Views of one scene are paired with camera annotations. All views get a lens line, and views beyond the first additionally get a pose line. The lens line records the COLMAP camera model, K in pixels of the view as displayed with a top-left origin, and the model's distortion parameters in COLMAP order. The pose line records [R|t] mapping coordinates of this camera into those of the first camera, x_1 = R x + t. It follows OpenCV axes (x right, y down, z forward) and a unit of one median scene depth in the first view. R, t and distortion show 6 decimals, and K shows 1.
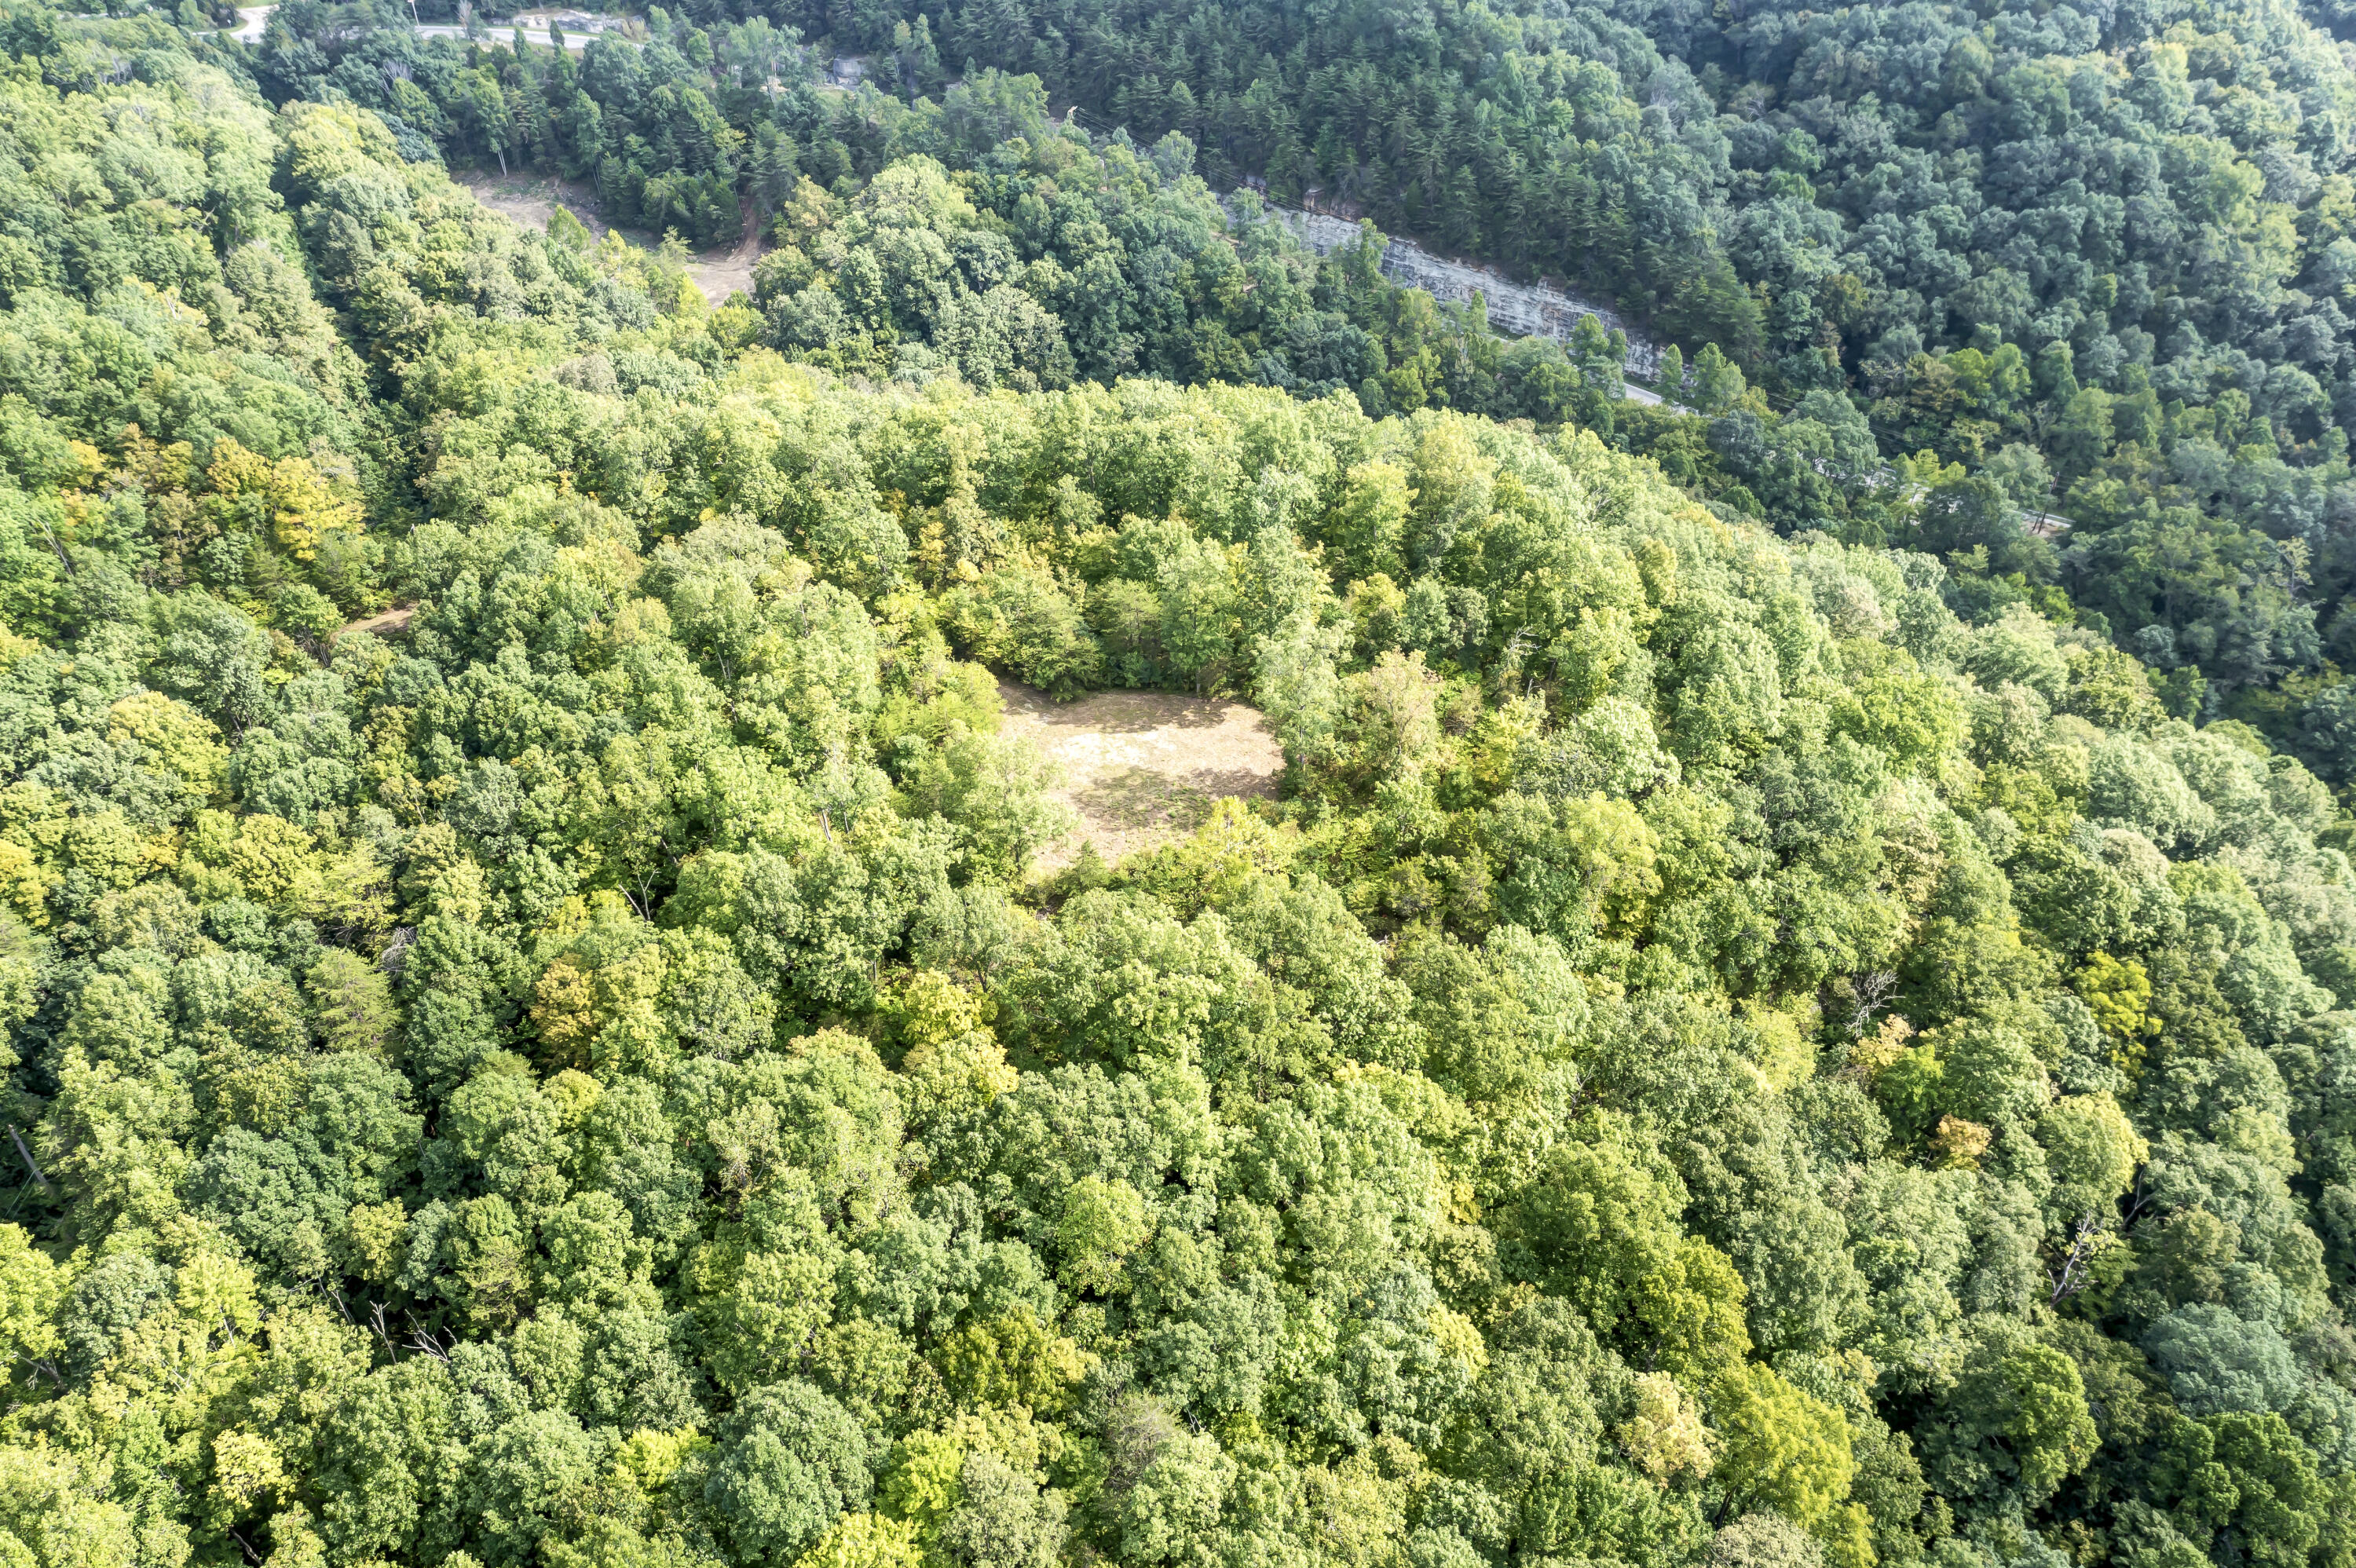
lens RADIAL K [[1886.2, 0, 1183.0], [0, 1886.2, 786.1], [0, 0, 1]] dist [-0.019386, 0.006064]
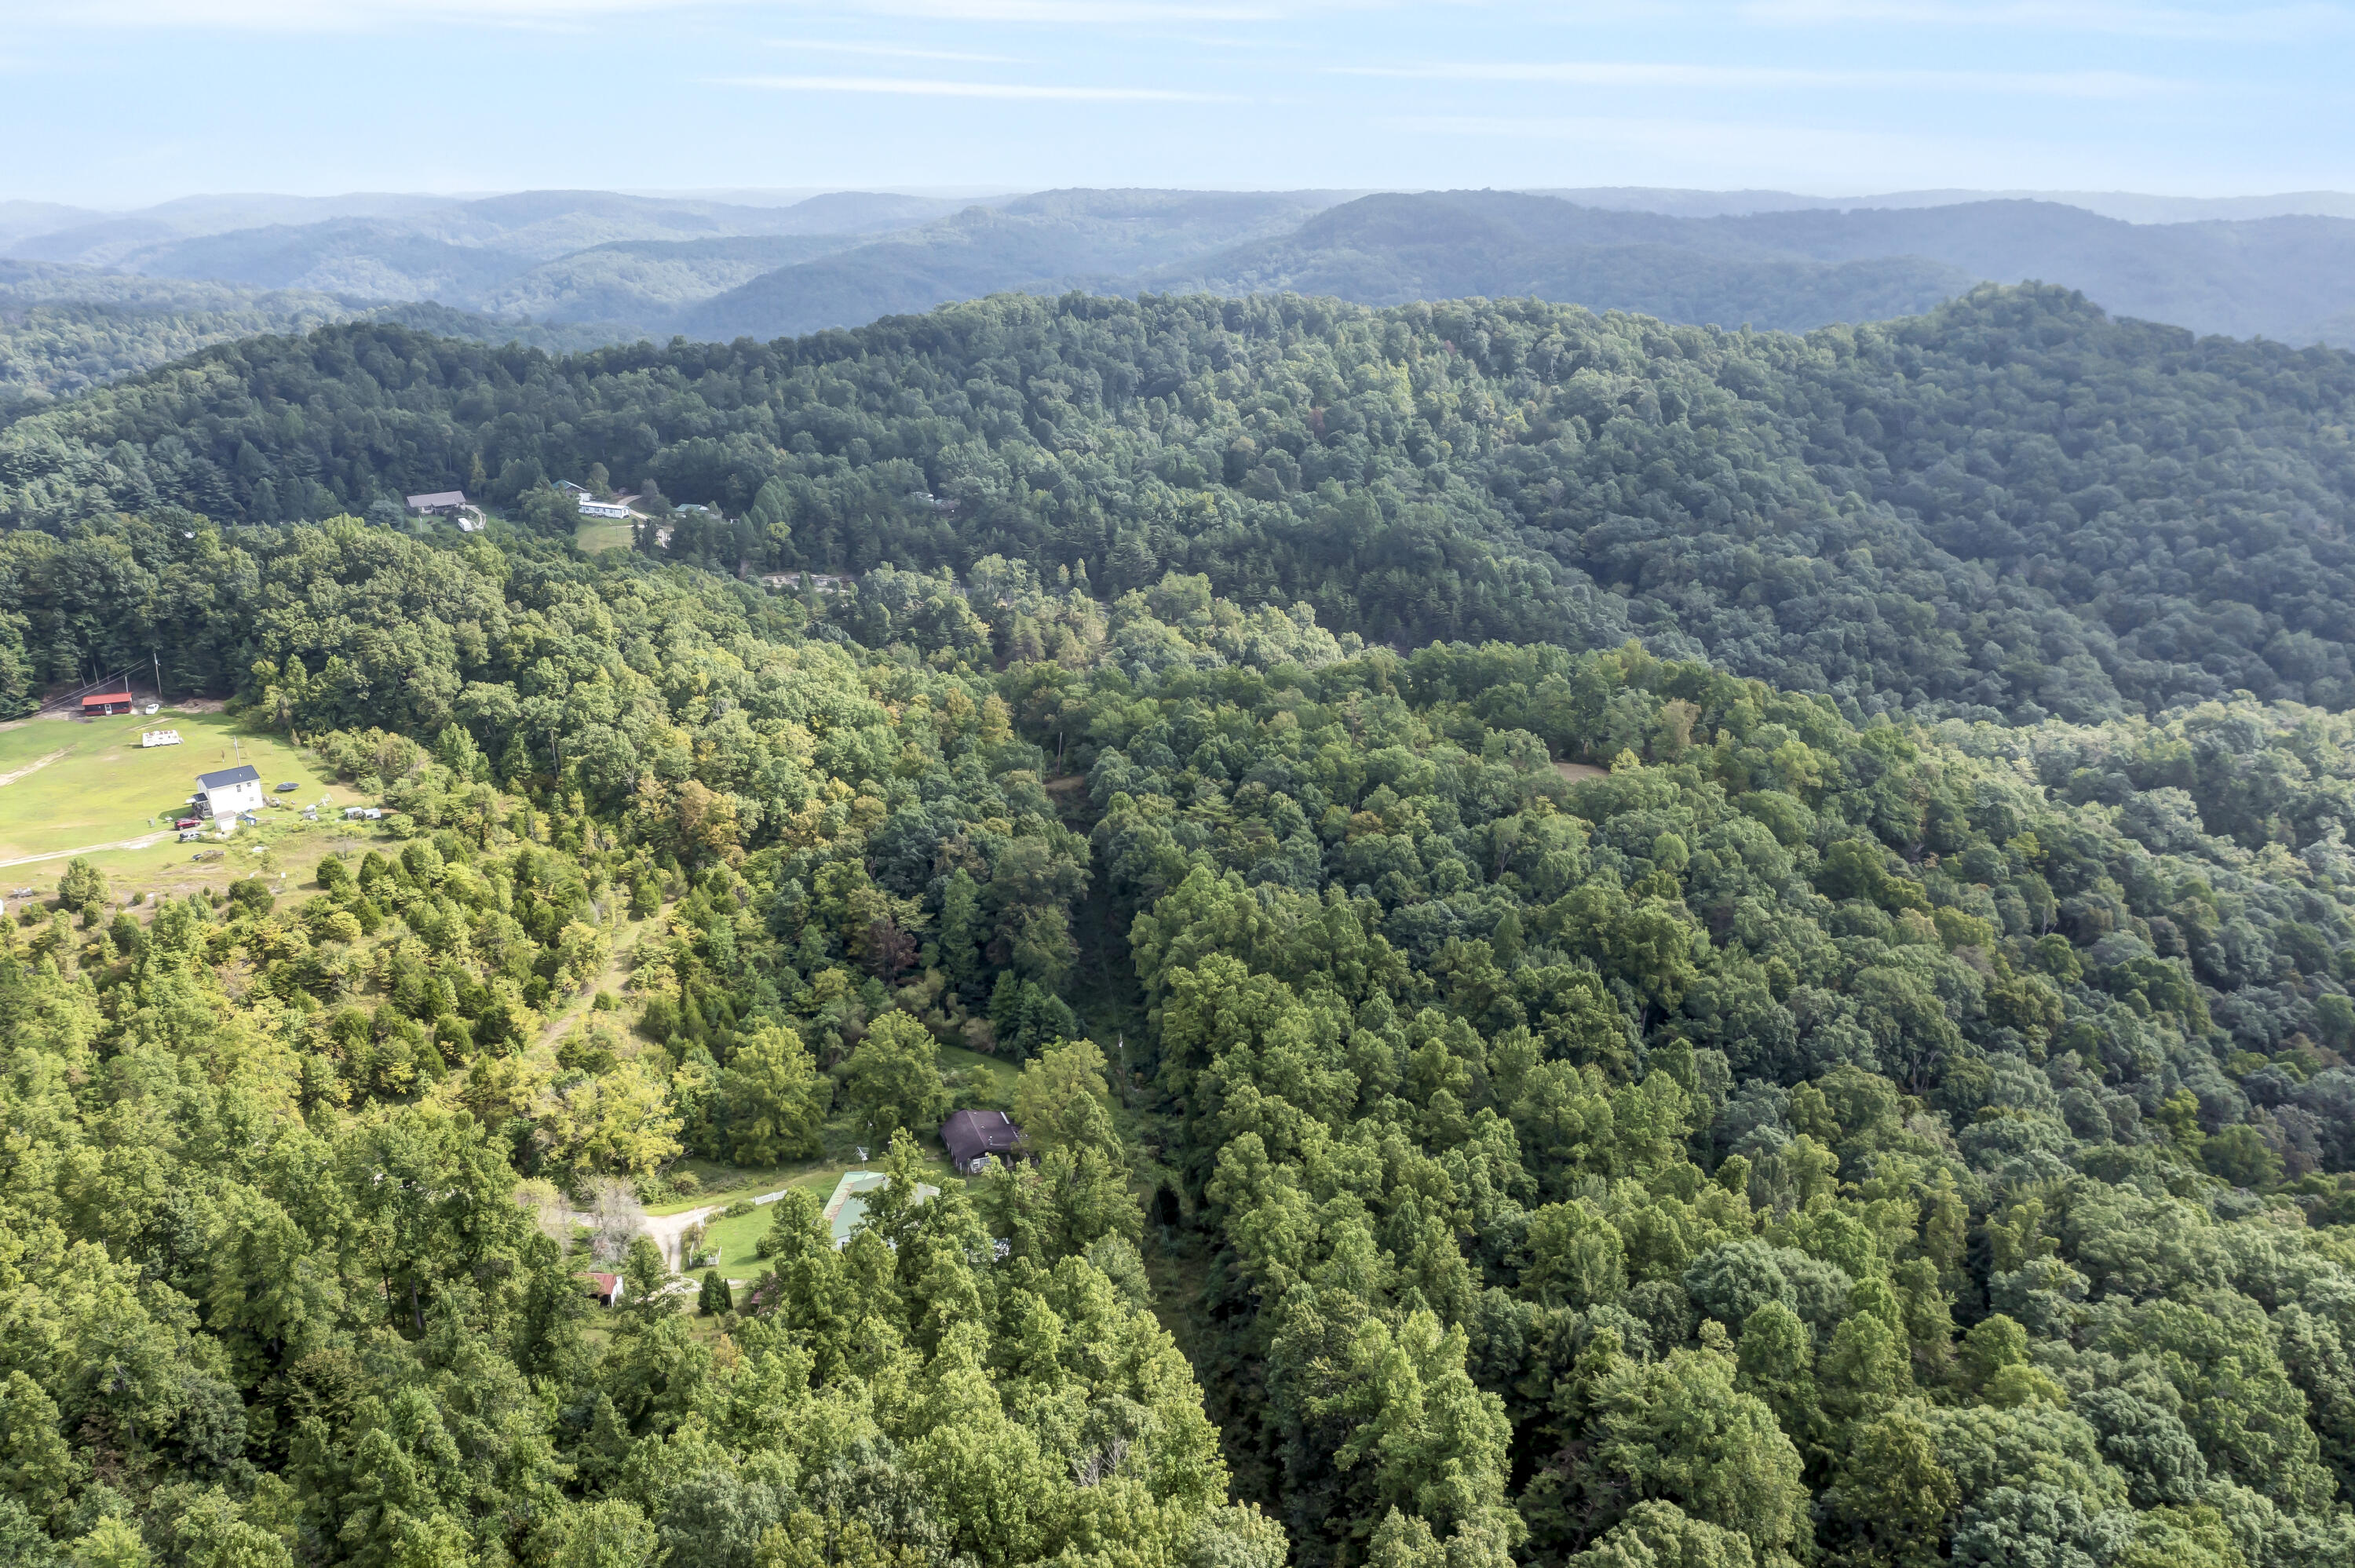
lens RADIAL K [[1885.3, 0, 1177.6], [0, 1885.3, 776.3], [0, 0, 1]] dist [-0.019386, 0.006064]
pose [[0.984098, -0.038459, 0.173411, -0.388045], [0.097775, 0.932349, -0.348088, 0.332218], [-0.148293, 0.359508, 0.921283, -0.394461]]
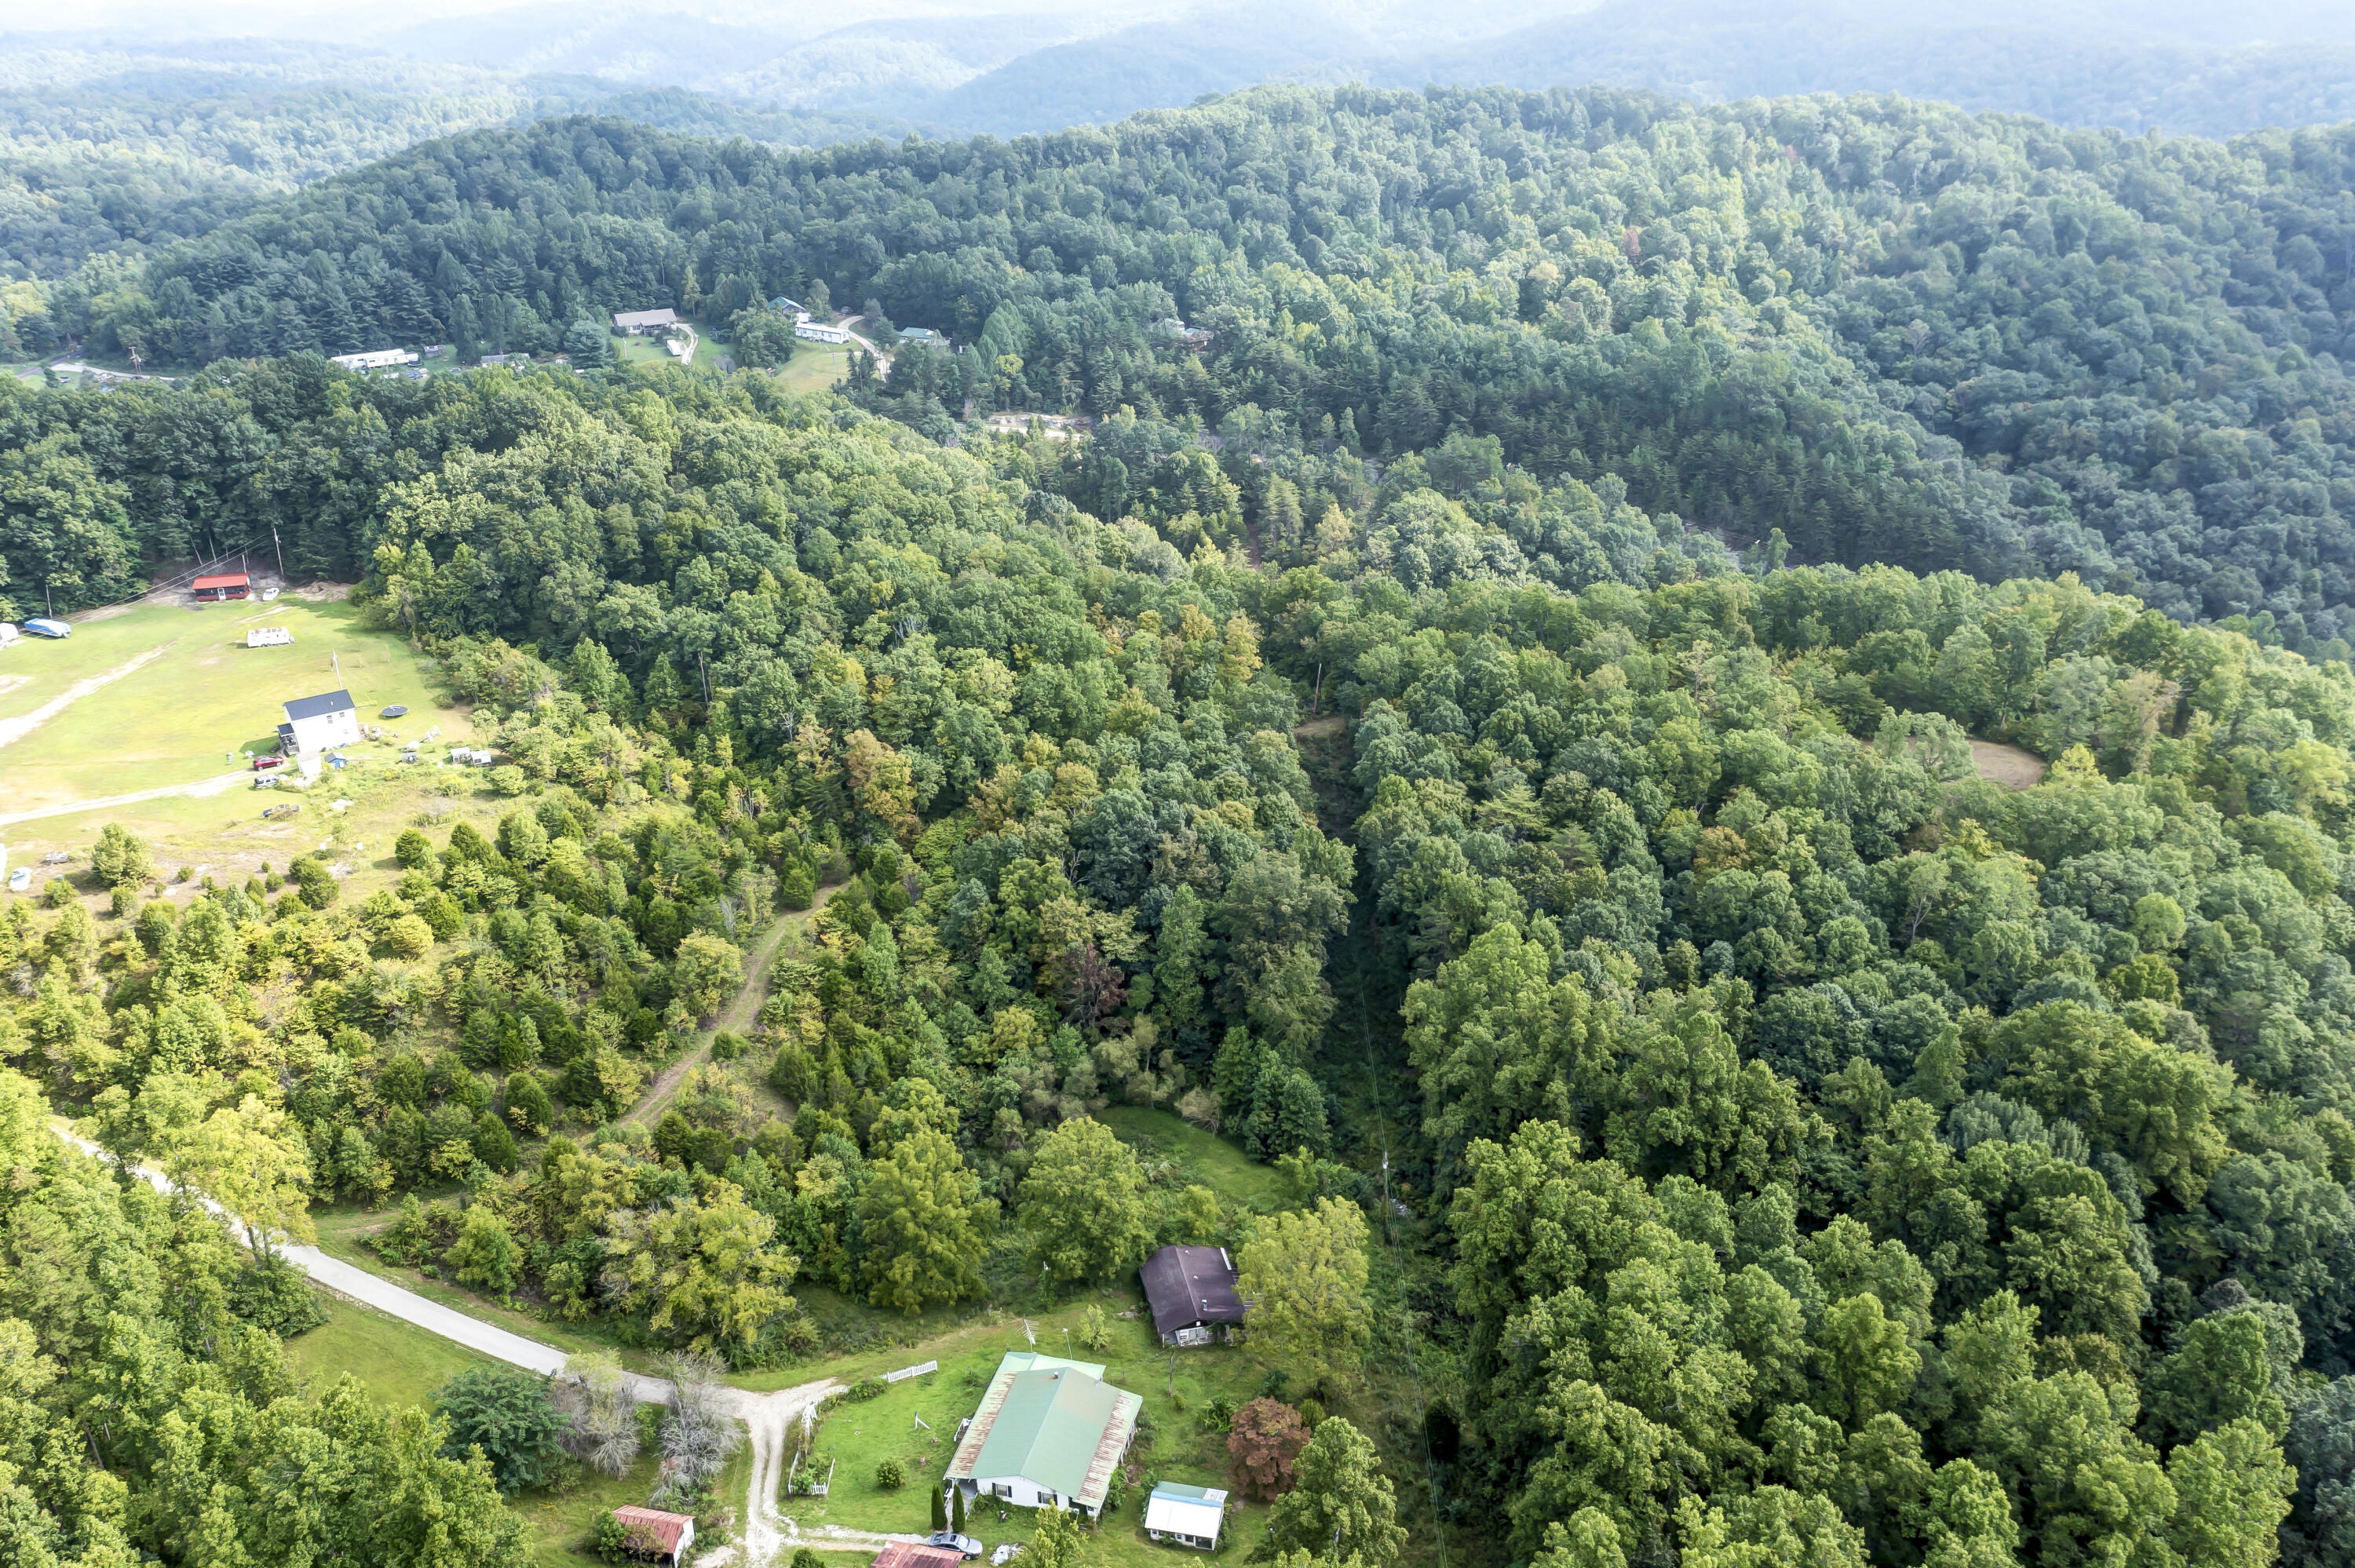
lens RADIAL K [[1885.3, 0, 1179.8], [0, 1885.3, 767.8], [0, 0, 1]] dist [-0.019386, 0.006064]
pose [[0.999082, -0.007505, 0.042178, -0.366736], [0.018129, 0.966100, -0.257533, 0.190833], [-0.038816, 0.258061, 0.965349, -0.219324]]
